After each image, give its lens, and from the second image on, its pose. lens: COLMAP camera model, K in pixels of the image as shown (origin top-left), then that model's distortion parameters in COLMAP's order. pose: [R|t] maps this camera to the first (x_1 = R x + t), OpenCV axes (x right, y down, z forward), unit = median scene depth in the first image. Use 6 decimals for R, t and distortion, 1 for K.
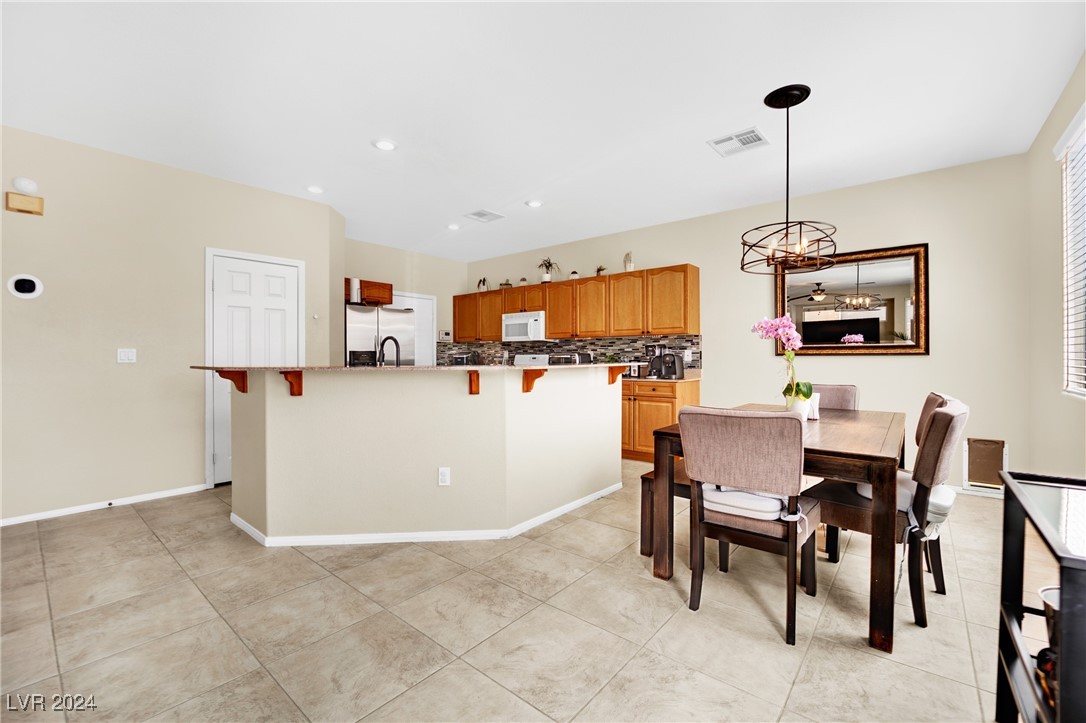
lens RADIAL K [[452.6, 0, 553.6], [0, 452.6, 358.2], [0, 0, 1]] dist [-0.021291, -0.000209]
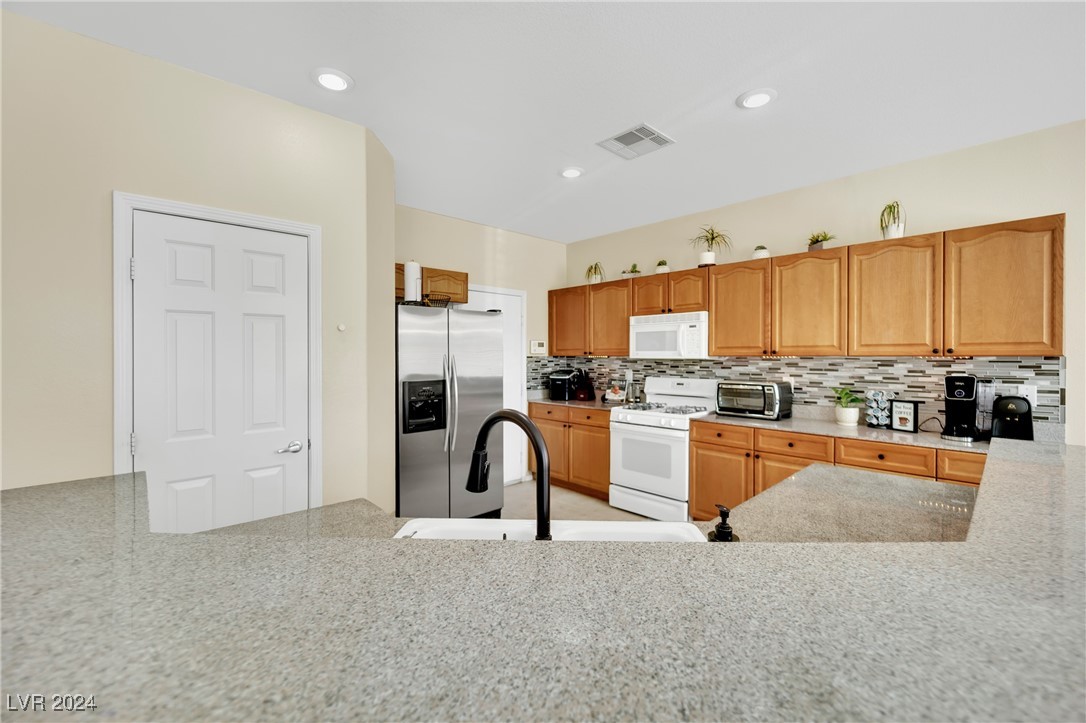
lens RADIAL K [[446.4, 0, 553.7], [0, 446.4, 359.4], [0, 0, 1]] dist [-0.024715, 0.000133]
pose [[0.992364, 0.001135, -0.123340, -0.167660], [-0.000107, 0.999965, 0.008342, -0.047249], [0.123345, -0.008265, 0.992329, 0.403144]]
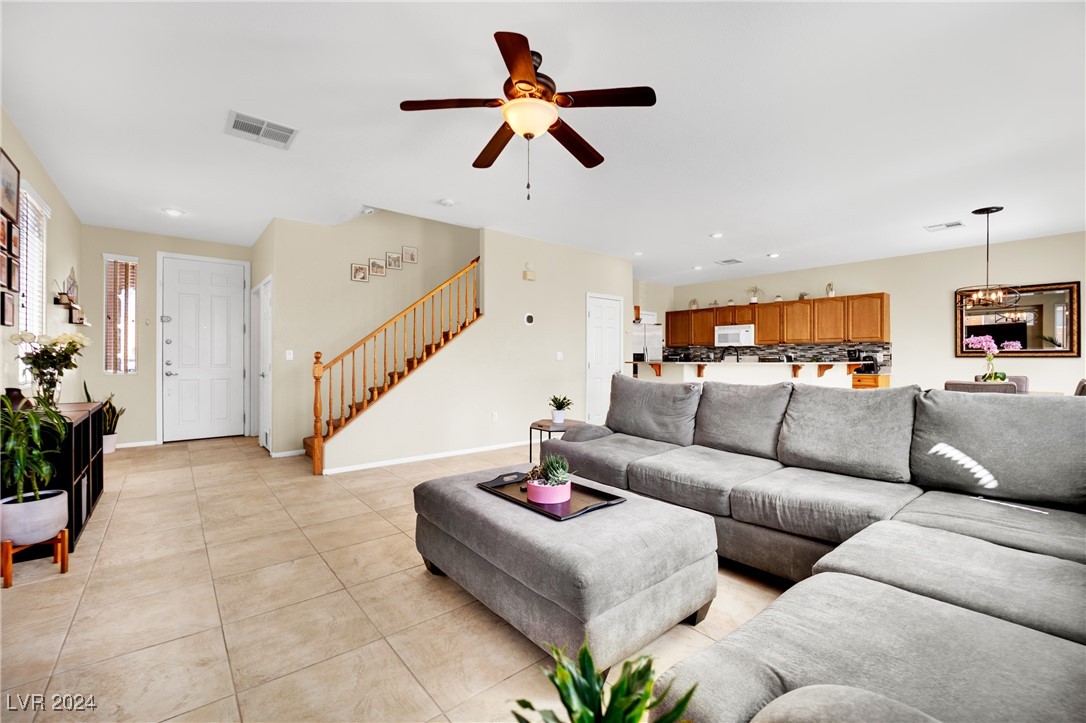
lens RADIAL K [[452.6, 0, 552.1], [0, 452.6, 357.1], [0, 0, 1]] dist [-0.021291, -0.000209]
pose [[0.984174, 0.003918, -0.177164, -0.414518], [-0.004897, 0.999975, -0.005092, 0.005361], [0.177139, 0.005879, 0.984168, -0.491471]]
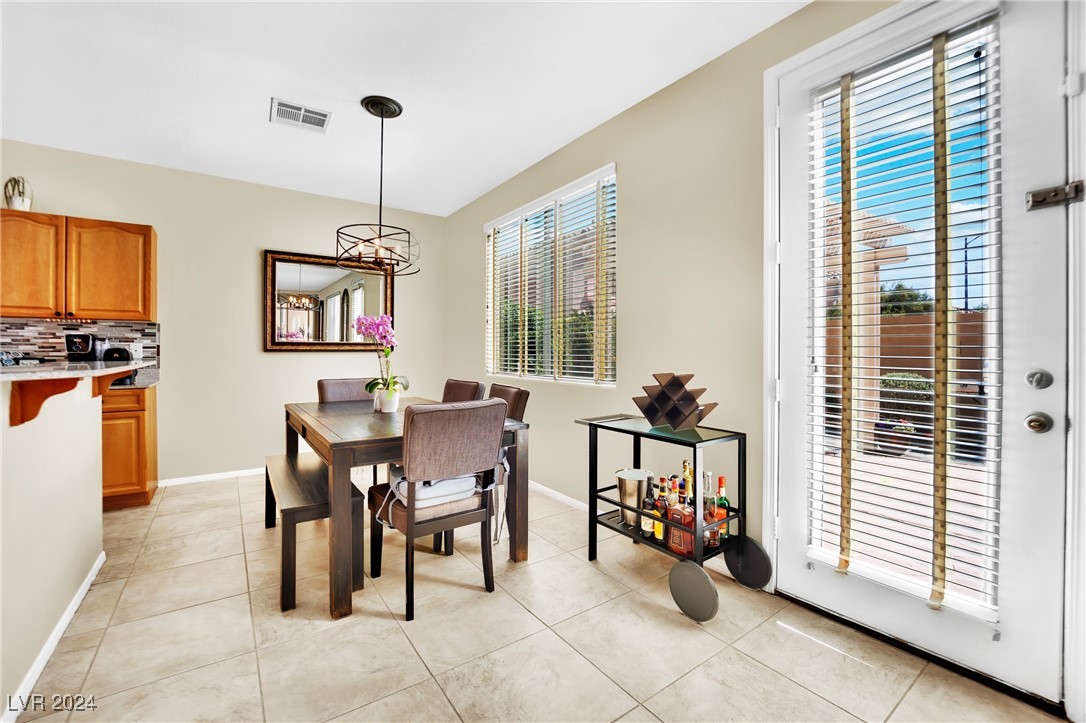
lens RADIAL K [[452.6, 0, 530.0], [0, 452.6, 354.0], [0, 0, 1]] dist [-0.021291, -0.000209]
pose [[0.277504, -0.000682, 0.960724, -0.194397], [0.000659, 1.000000, 0.000519, -0.000661], [-0.960724, 0.000489, 0.277505, 0.180923]]
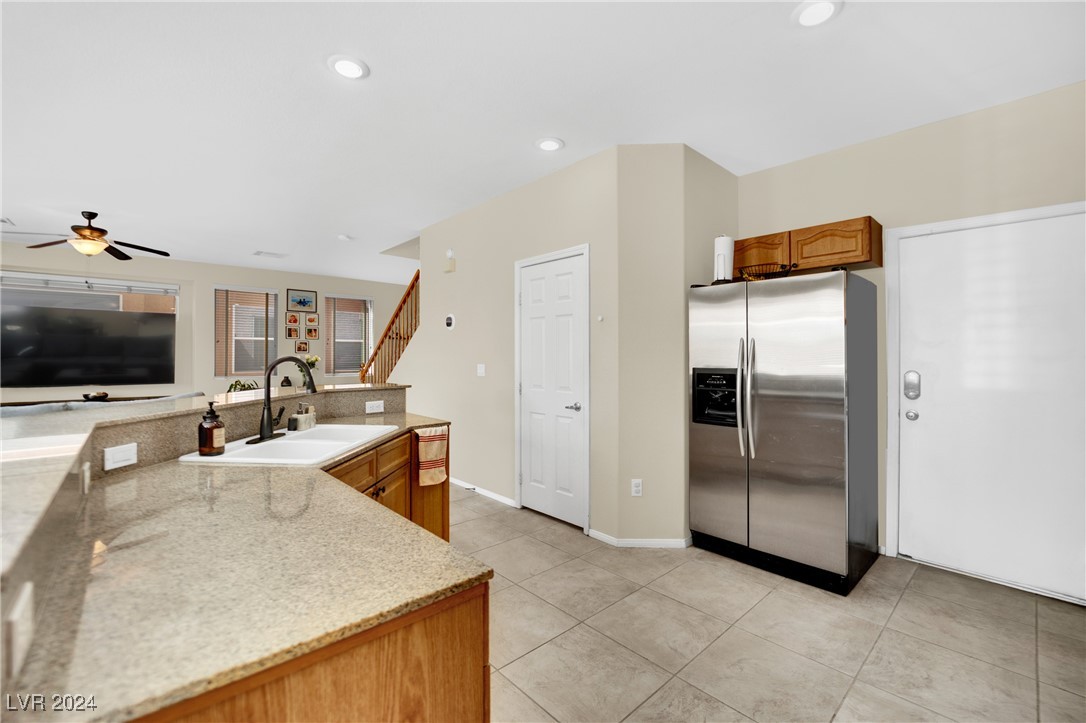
lens RADIAL K [[452.6, 0, 528.5], [0, 452.6, 359.5], [0, 0, 1]] dist [-0.021291, -0.000209]
pose [[-0.162441, 0.007058, -0.986693, 0.137554], [-0.004765, 0.999957, 0.007937, -0.028497], [0.986707, 0.005991, -0.162401, 0.817299]]
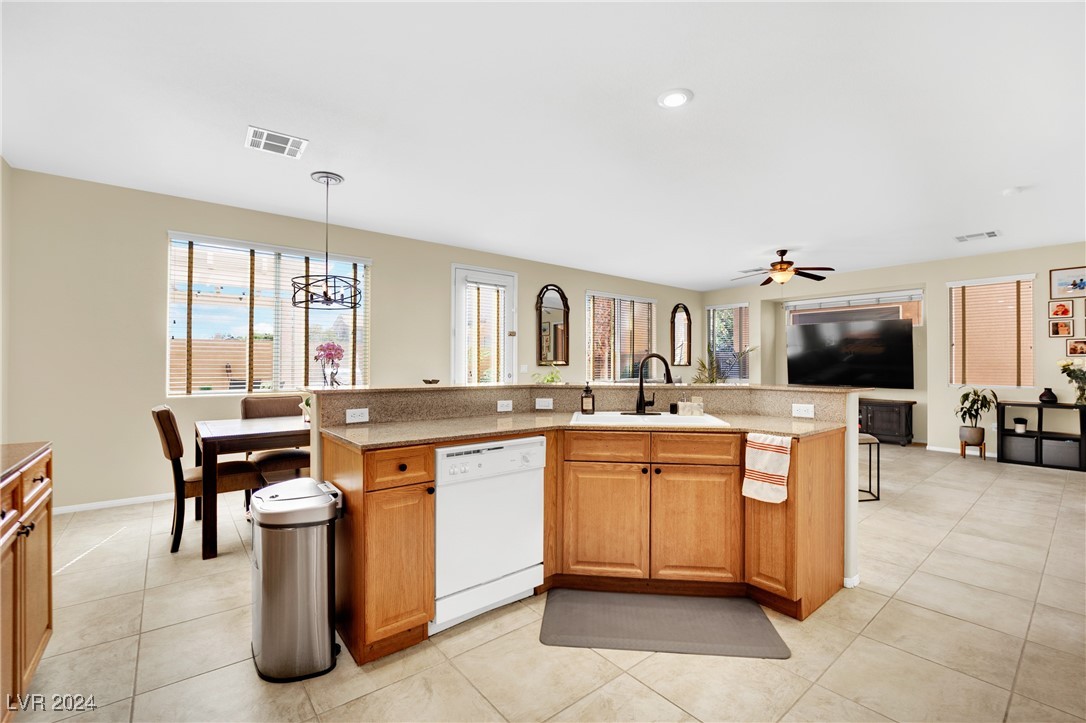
lens RADIAL K [[466.8, 0, 554.7], [0, 466.8, 365.3], [0, 0, 1]] dist [-0.026138, -0.000645]
pose [[-0.982114, -0.002866, 0.188267, -0.190890], [-0.002225, 0.999991, 0.003617, -0.016301], [-0.188275, 0.003133, -0.982111, 1.071706]]
